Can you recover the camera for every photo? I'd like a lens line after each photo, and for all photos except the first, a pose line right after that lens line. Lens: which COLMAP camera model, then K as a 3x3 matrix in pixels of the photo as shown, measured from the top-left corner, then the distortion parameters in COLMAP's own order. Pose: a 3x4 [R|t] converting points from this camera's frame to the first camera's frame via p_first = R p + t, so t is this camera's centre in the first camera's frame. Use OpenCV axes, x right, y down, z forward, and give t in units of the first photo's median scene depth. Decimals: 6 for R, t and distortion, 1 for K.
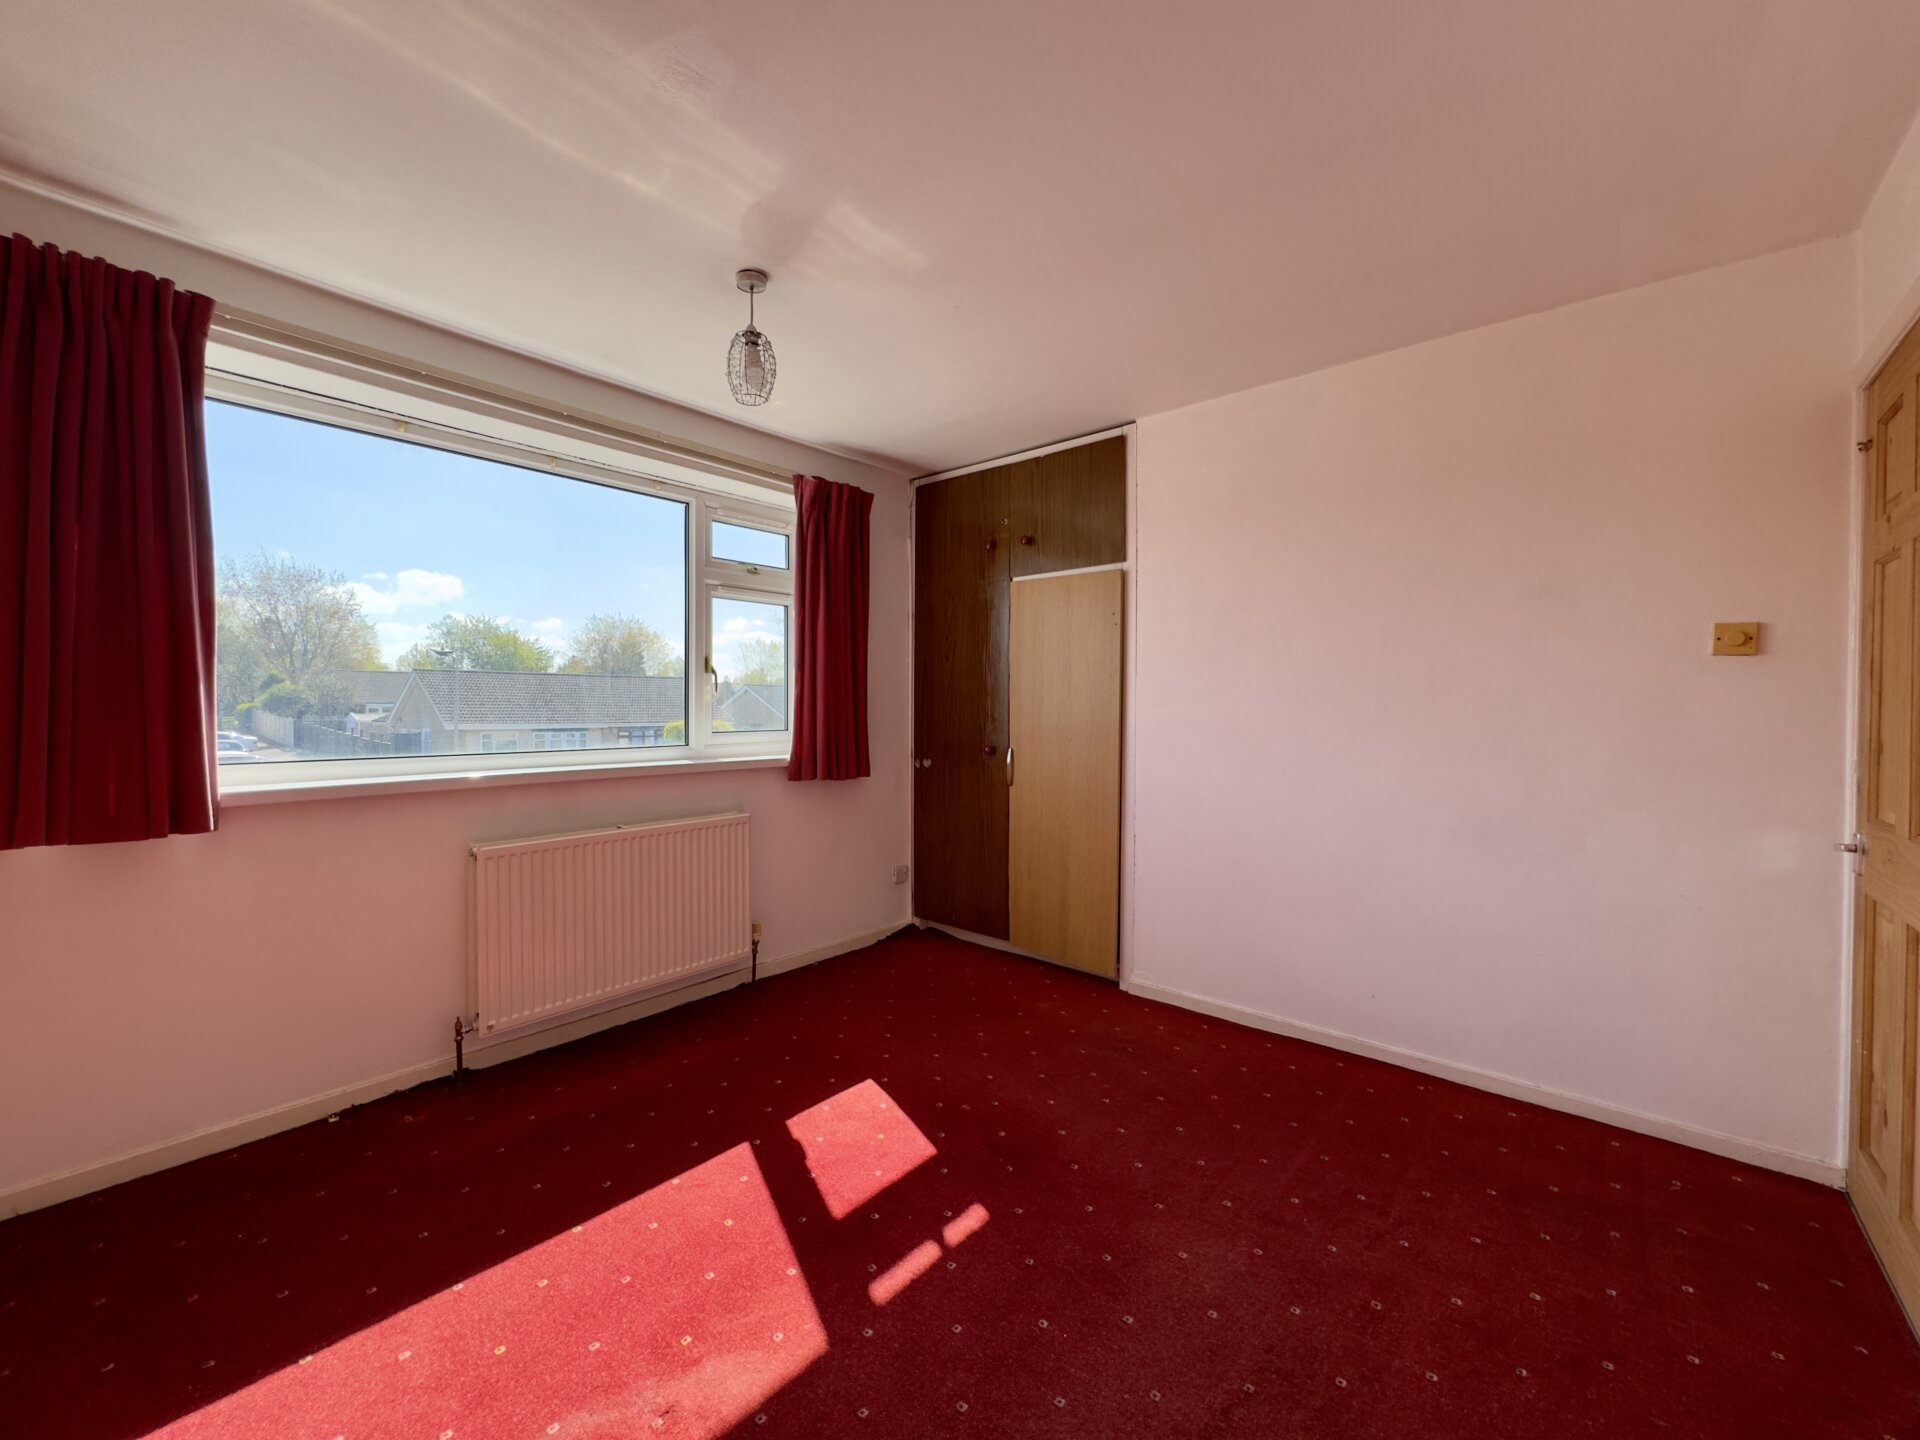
lens RADIAL K [[766.4, 0, 959.5], [0, 766.4, 712.9], [0, 0, 1]] dist [-0.000361, -0.000014]
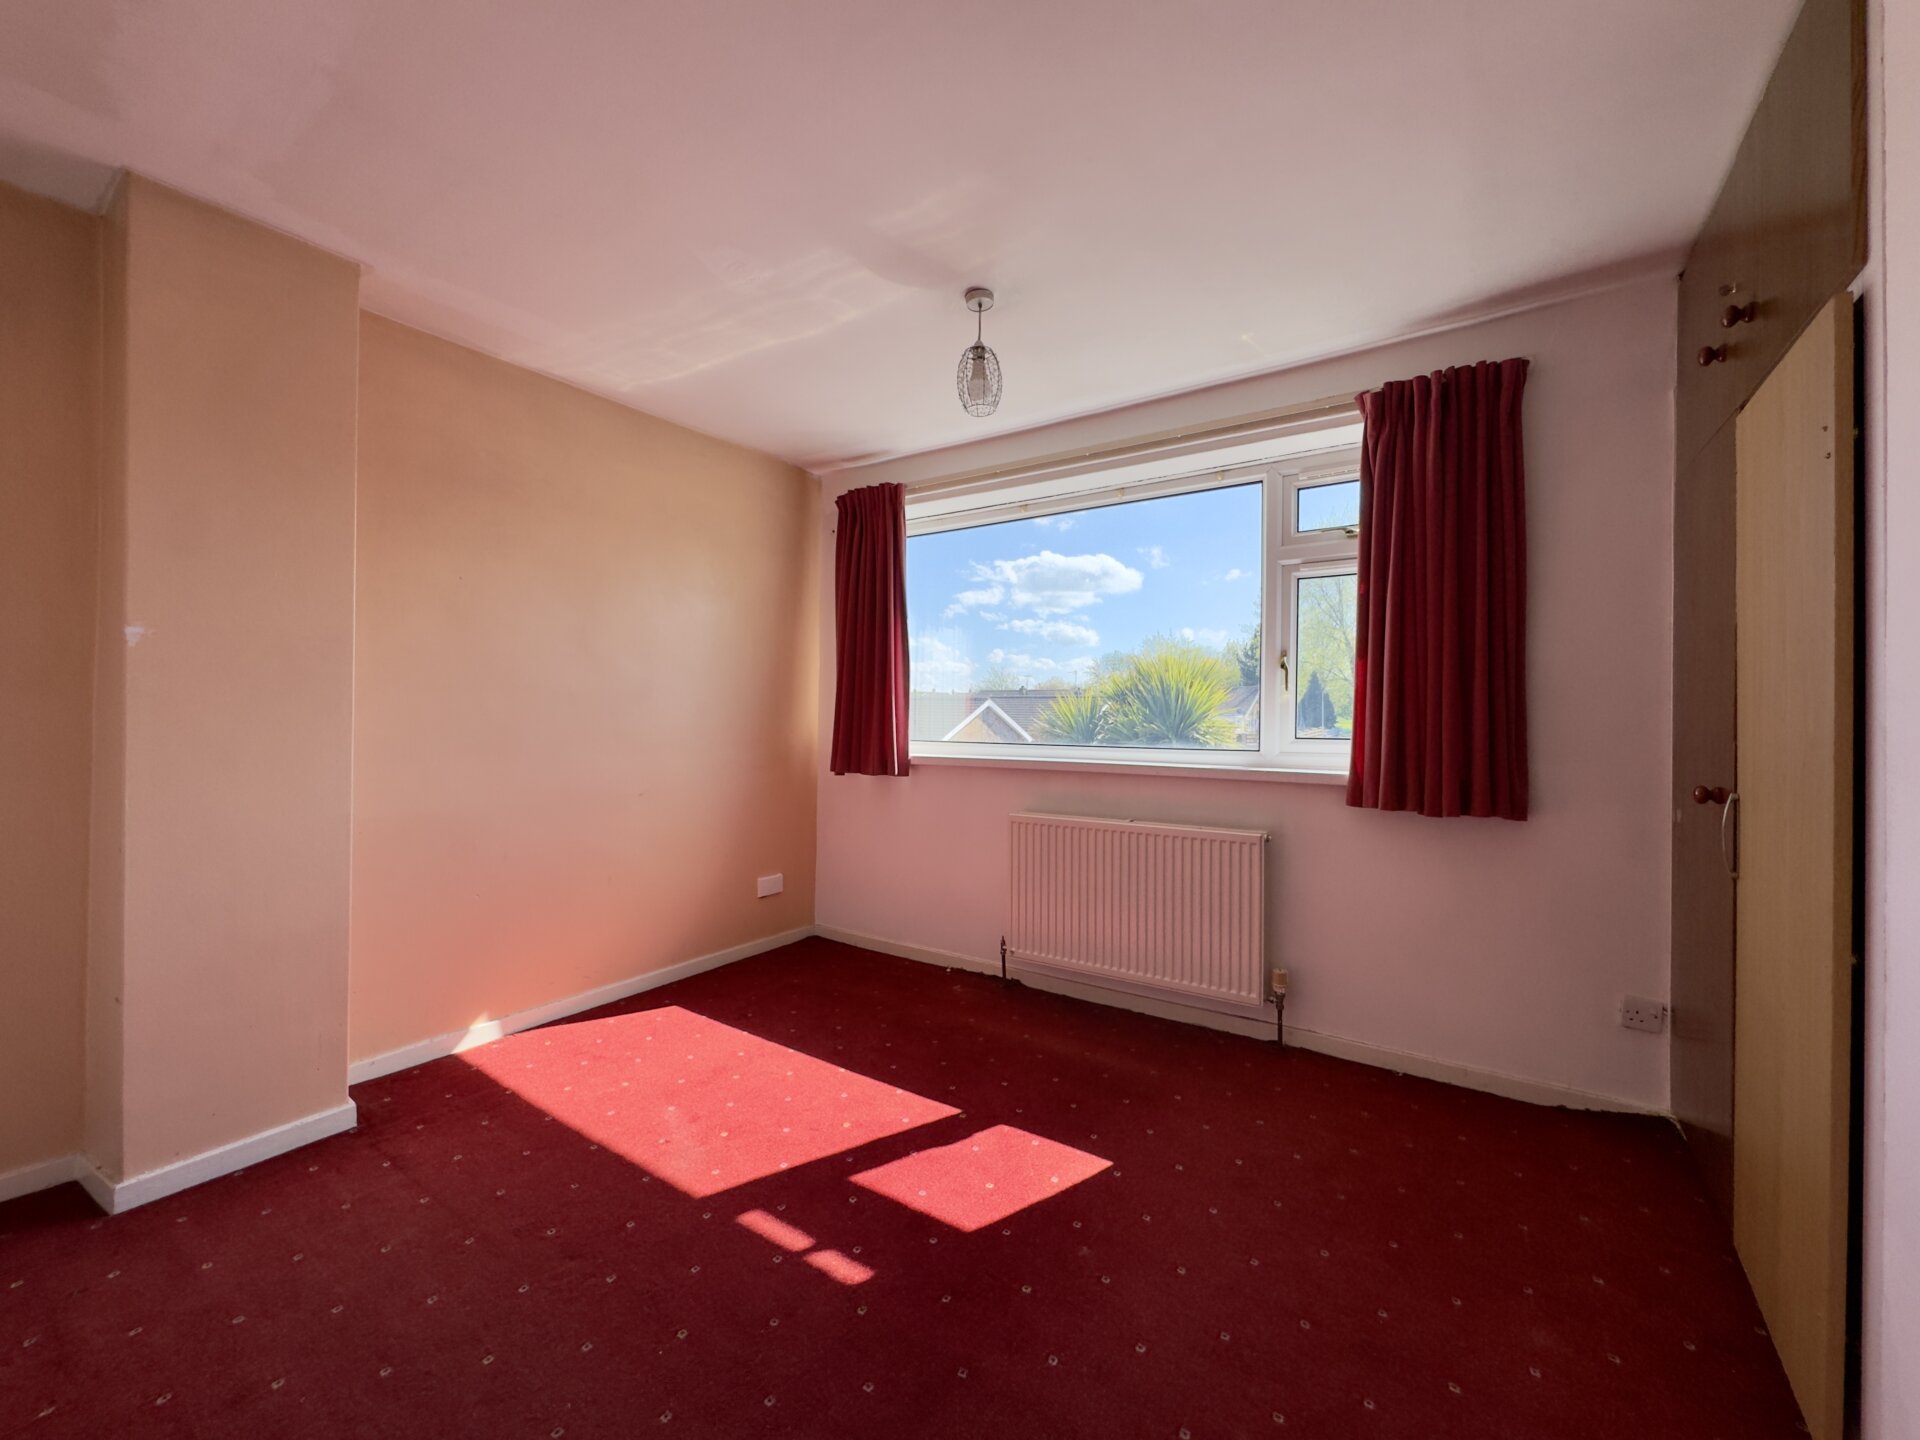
lens RADIAL K [[766.4, 0, 953.3], [0, 766.4, 714.1], [0, 0, 1]] dist [-0.000361, -0.000014]
pose [[0.111890, -0.003387, -0.993715, 0.576659], [-0.016023, 0.999858, -0.005212, 0.011125], [0.993591, 0.016506, 0.111820, 0.637249]]
